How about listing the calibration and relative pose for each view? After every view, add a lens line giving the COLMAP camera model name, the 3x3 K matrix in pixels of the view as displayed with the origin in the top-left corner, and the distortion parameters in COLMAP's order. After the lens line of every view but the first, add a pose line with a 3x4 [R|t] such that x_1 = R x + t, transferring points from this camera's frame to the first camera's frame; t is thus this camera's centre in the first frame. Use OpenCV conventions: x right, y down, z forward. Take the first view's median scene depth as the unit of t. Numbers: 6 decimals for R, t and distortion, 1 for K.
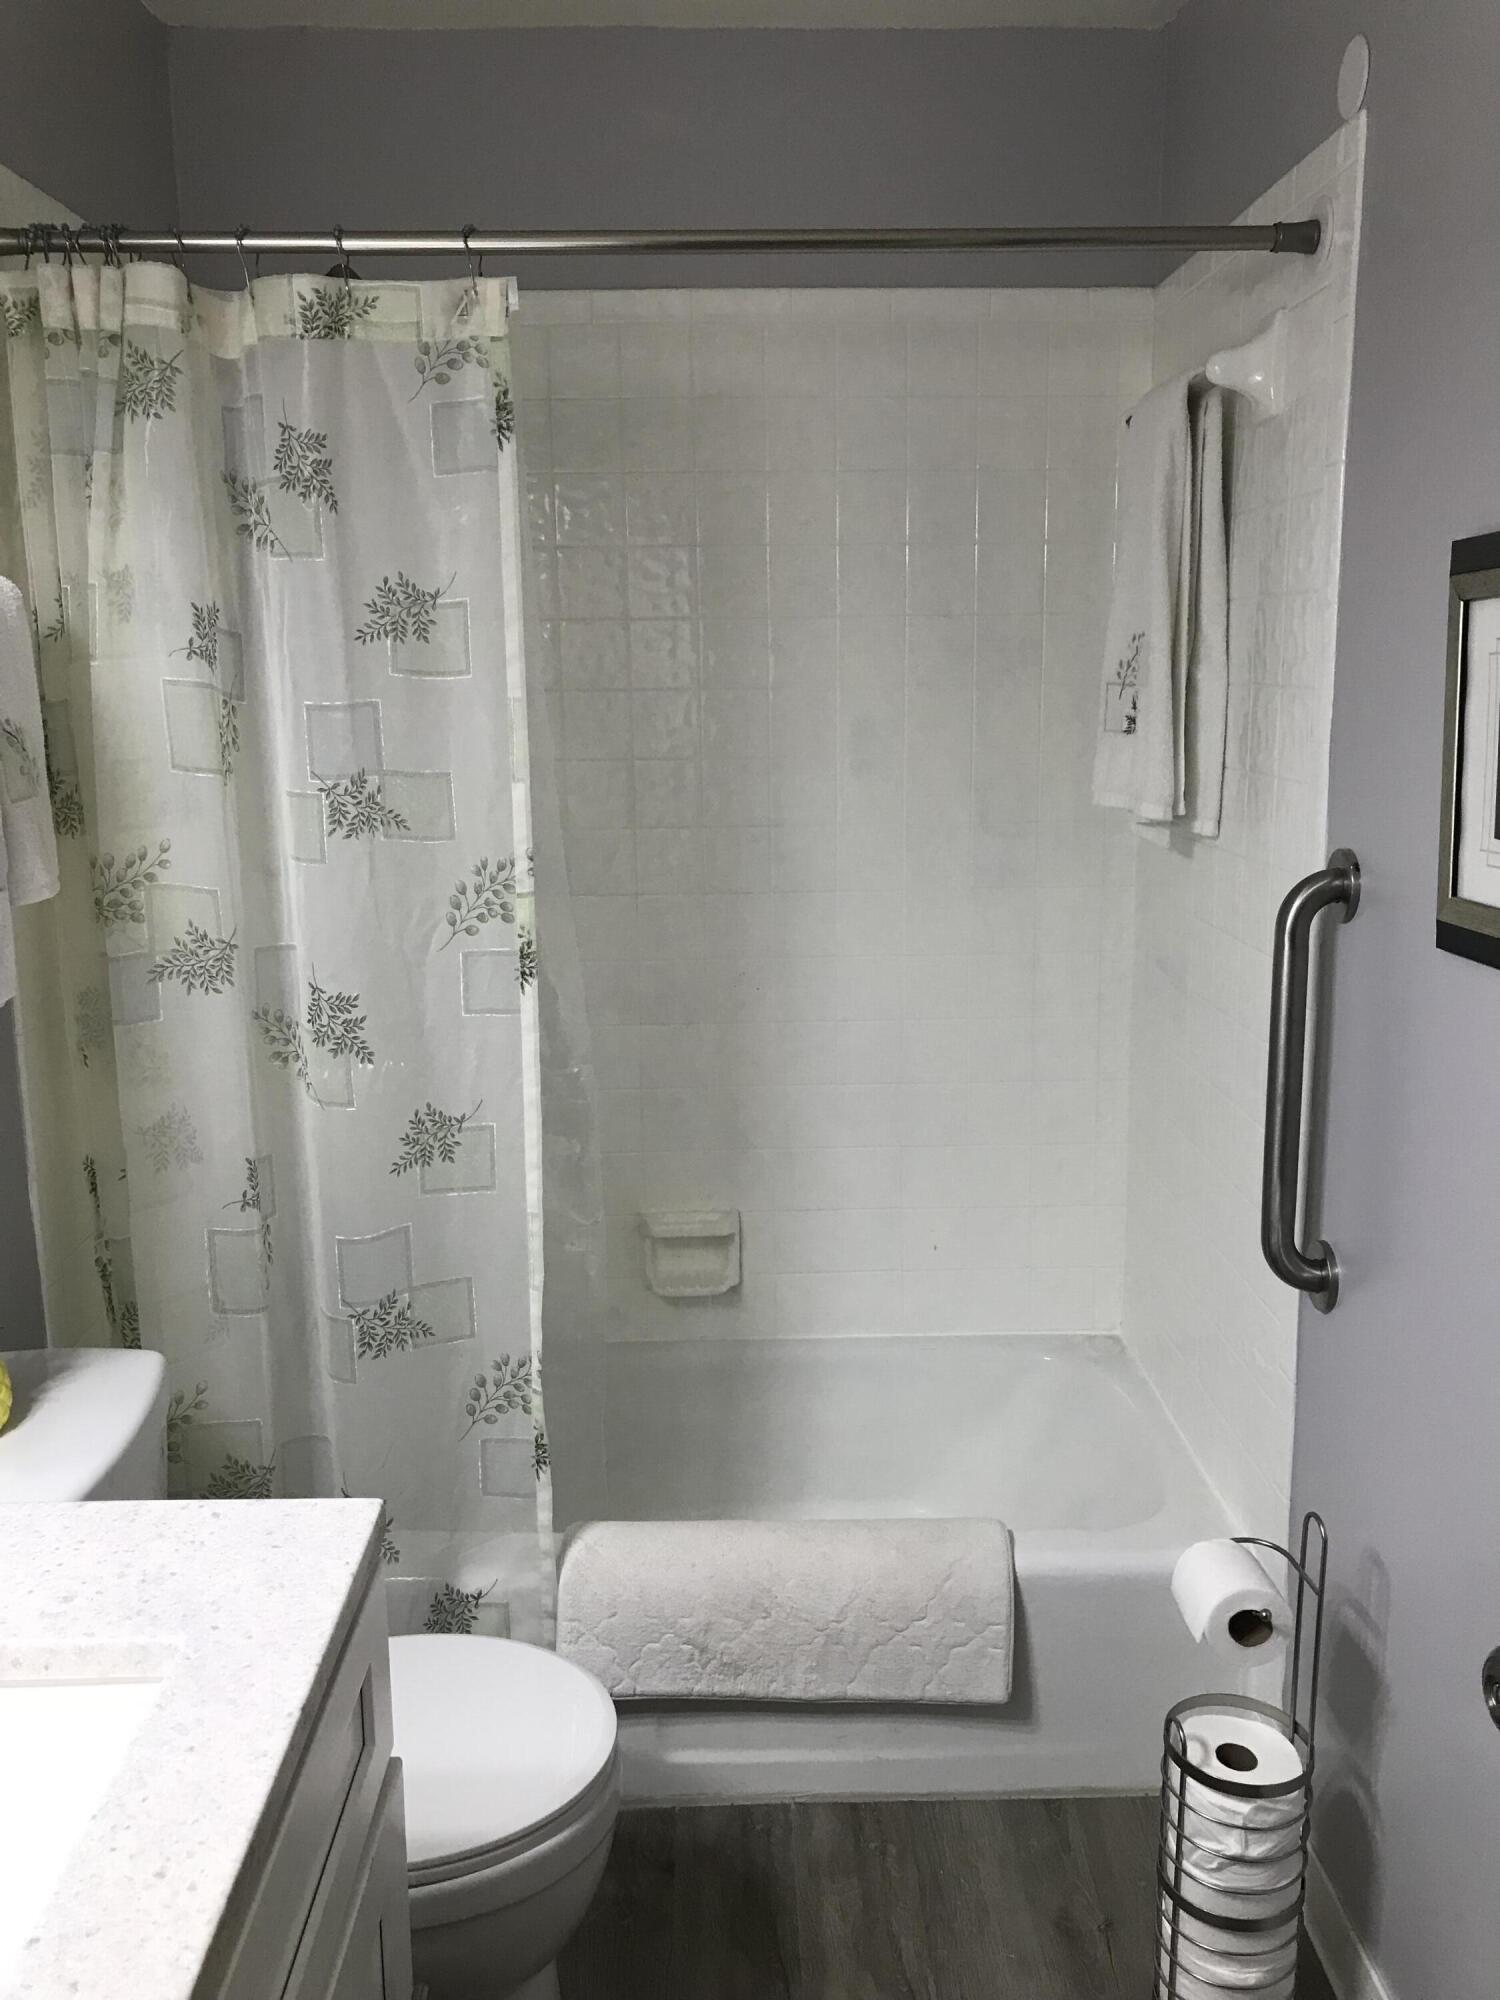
lens RADIAL K [[1635.1, 0, 752.4], [0, 1635.1, 983.3], [0, 0, 1]] dist [0.009616, -0.033549]
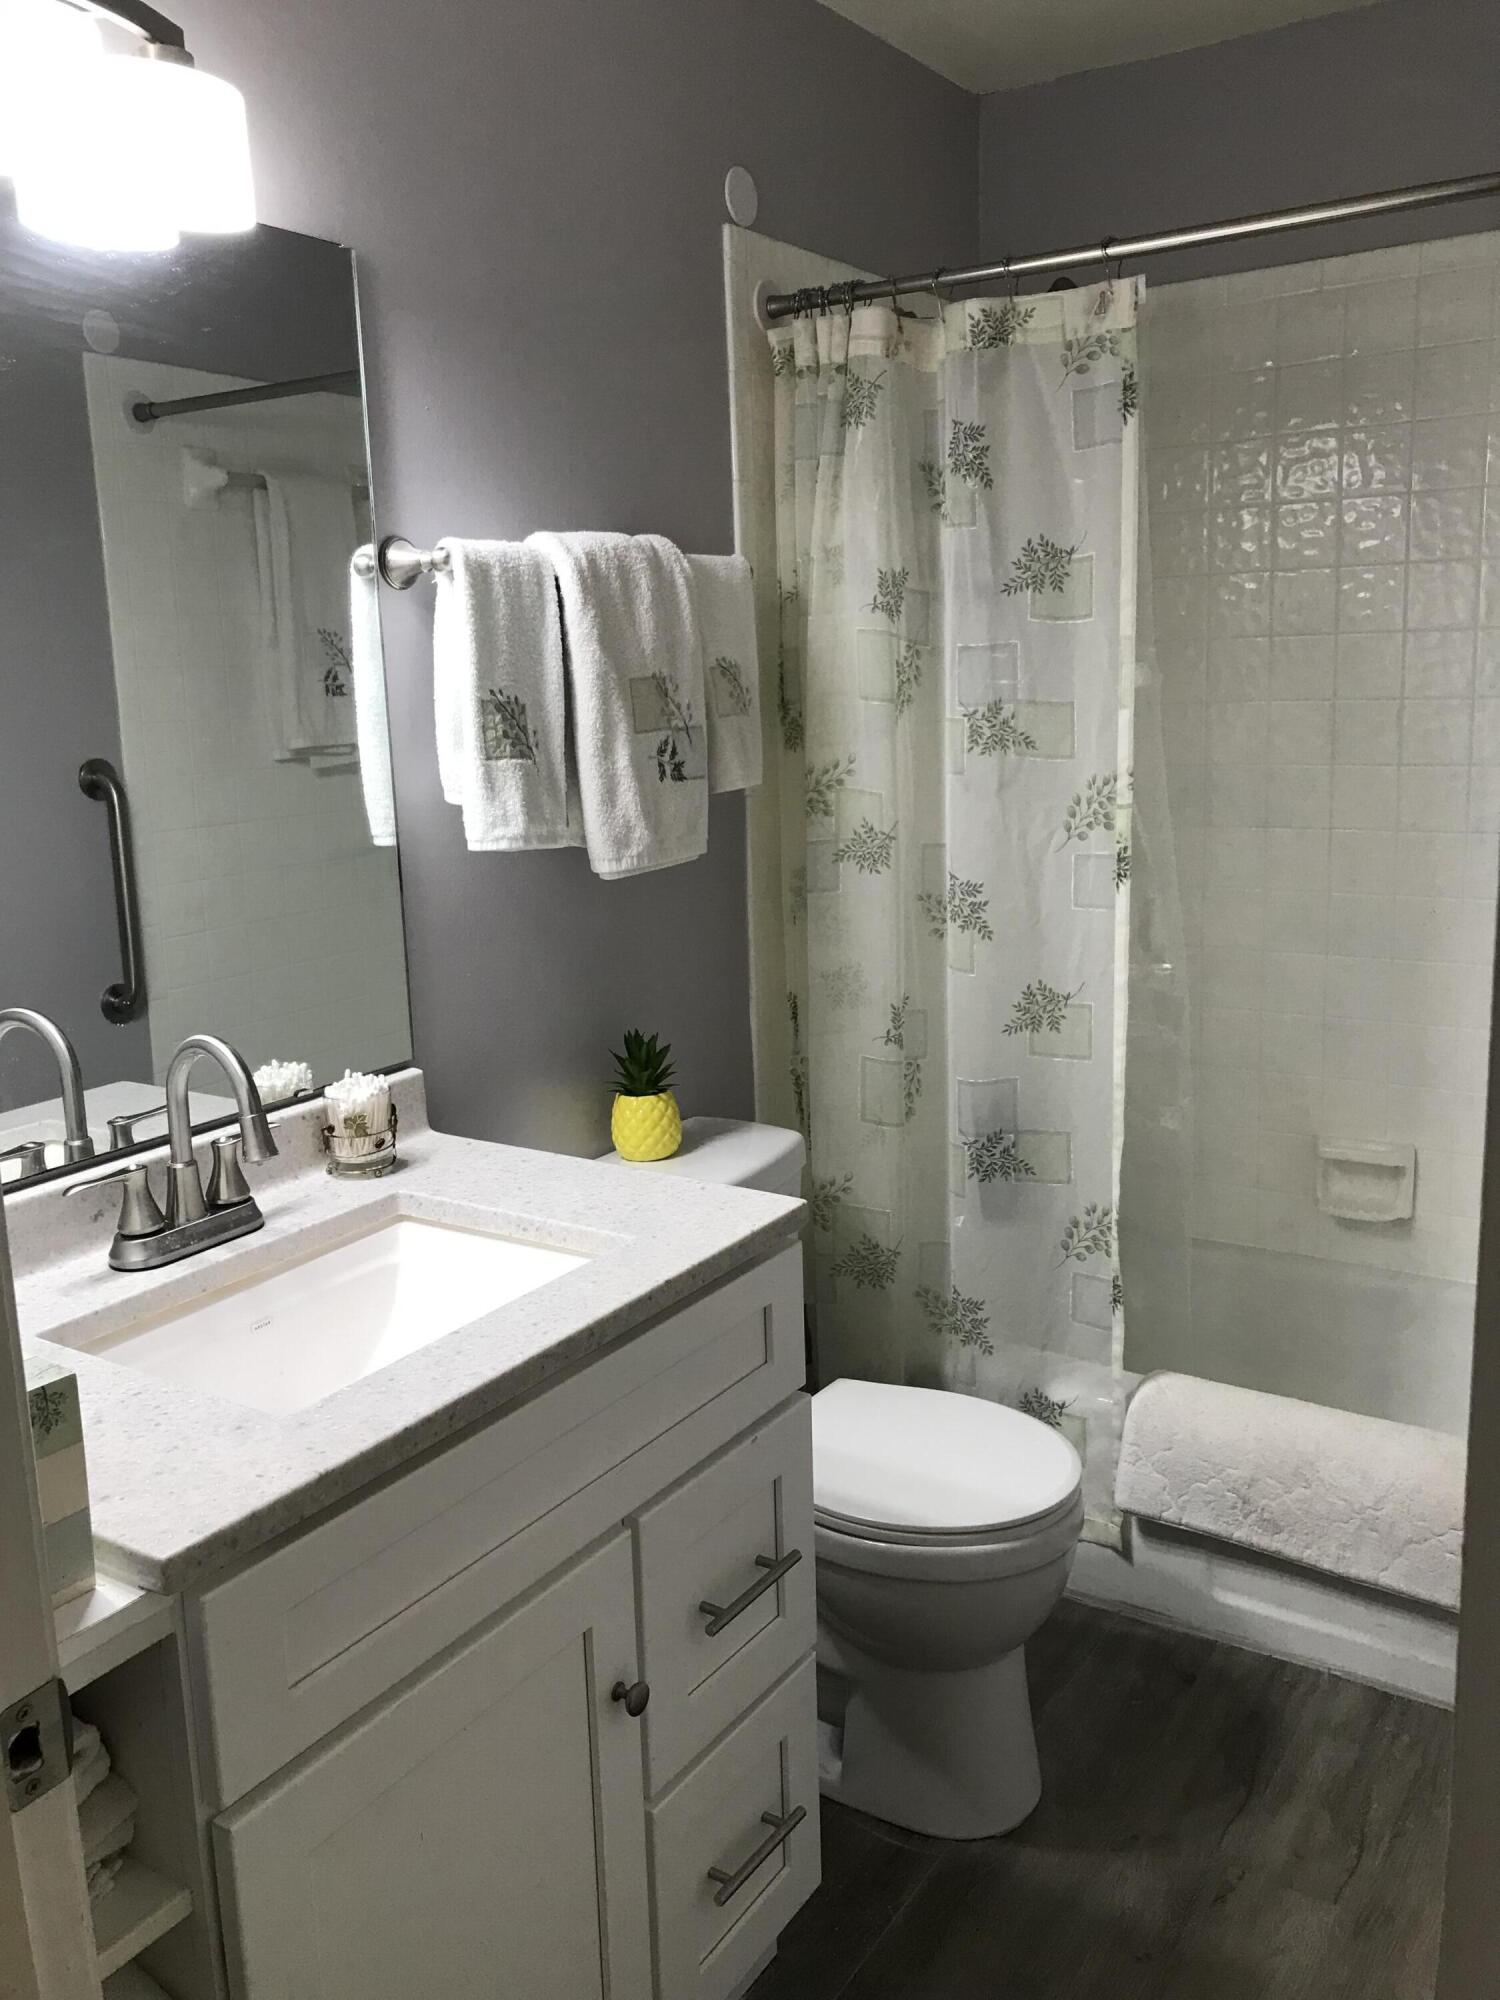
lens RADIAL K [[1635.1, 0, 743.9], [0, 1635.1, 1011.8], [0, 0, 1]] dist [0.009616, -0.033549]
pose [[0.817270, 0.102265, -0.567108, 0.321550], [-0.086340, 0.994749, 0.054954, 0.051818], [0.569750, 0.004052, 0.821808, -0.117882]]
